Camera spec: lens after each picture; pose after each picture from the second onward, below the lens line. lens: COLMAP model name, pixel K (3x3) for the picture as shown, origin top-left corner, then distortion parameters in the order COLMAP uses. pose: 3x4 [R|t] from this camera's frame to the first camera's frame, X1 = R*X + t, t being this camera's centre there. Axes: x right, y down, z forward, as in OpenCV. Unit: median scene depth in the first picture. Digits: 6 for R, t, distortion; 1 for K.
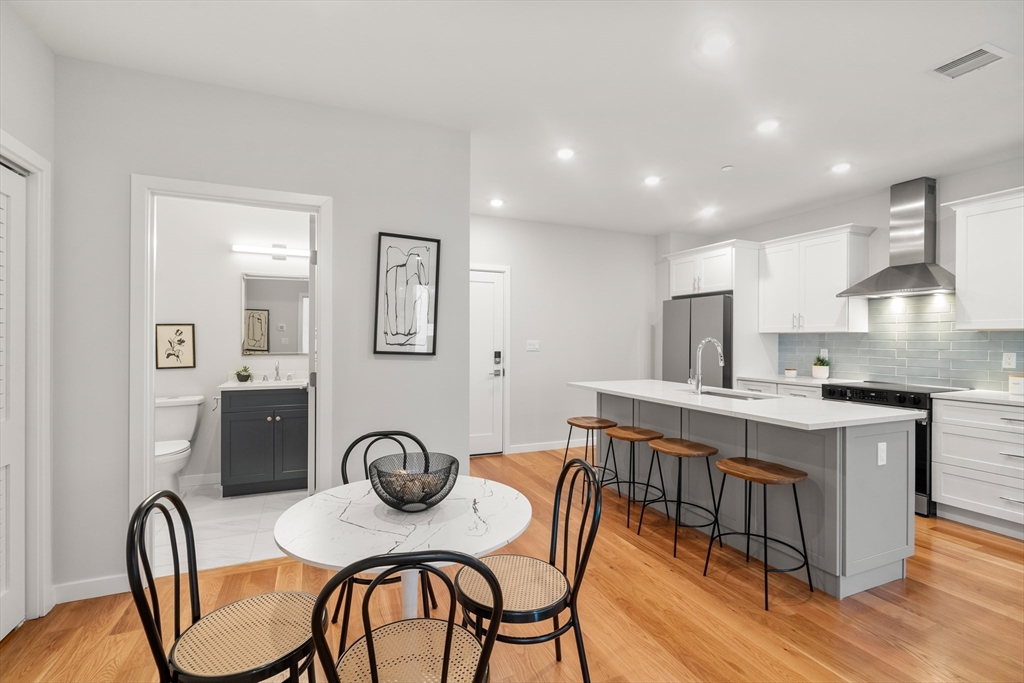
lens RADIAL K [[470.3, 0, 512.7], [0, 470.3, 340.1], [0, 0, 1]] dist [-0.000706, 0.001330]
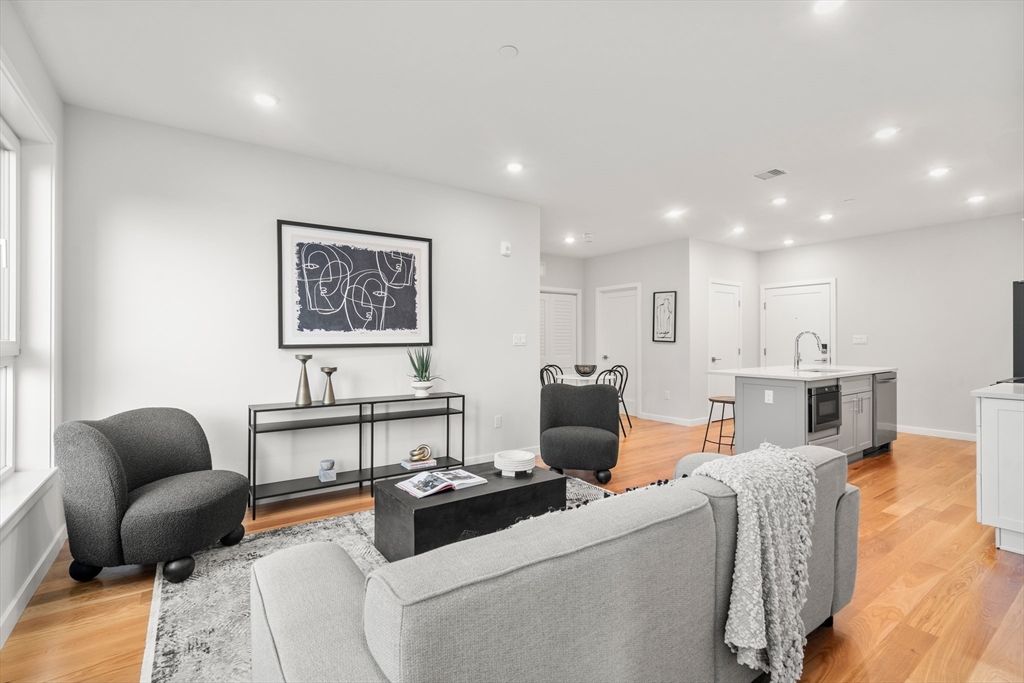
lens RADIAL K [[470.3, 0, 507.8], [0, 470.3, 342.8], [0, 0, 1]] dist [-0.000706, 0.001330]
pose [[0.200675, 0.001043, -0.979657, 2.054013], [0.000396, 0.999999, 0.001145, 0.035399], [0.979658, -0.000618, 0.200675, -0.264787]]
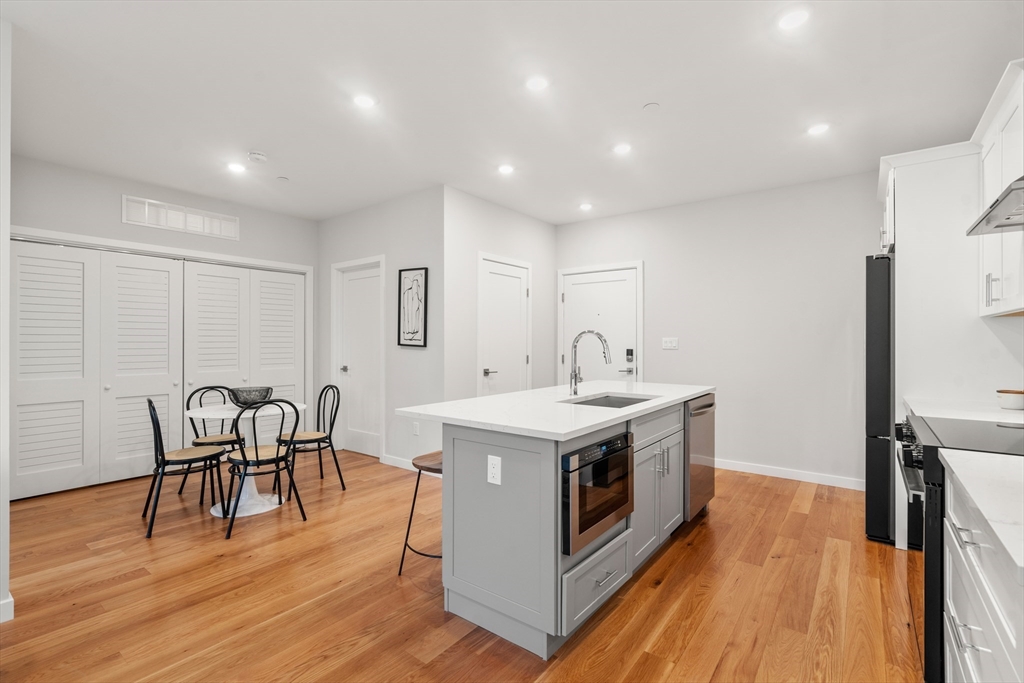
lens RADIAL K [[470.3, 0, 512.1], [0, 470.3, 345.5], [0, 0, 1]] dist [-0.000706, 0.001330]
pose [[0.488632, 0.004256, -0.872480, 1.342505], [-0.000939, 0.999990, 0.004352, 0.022861], [0.872490, -0.001307, 0.488631, 0.565386]]
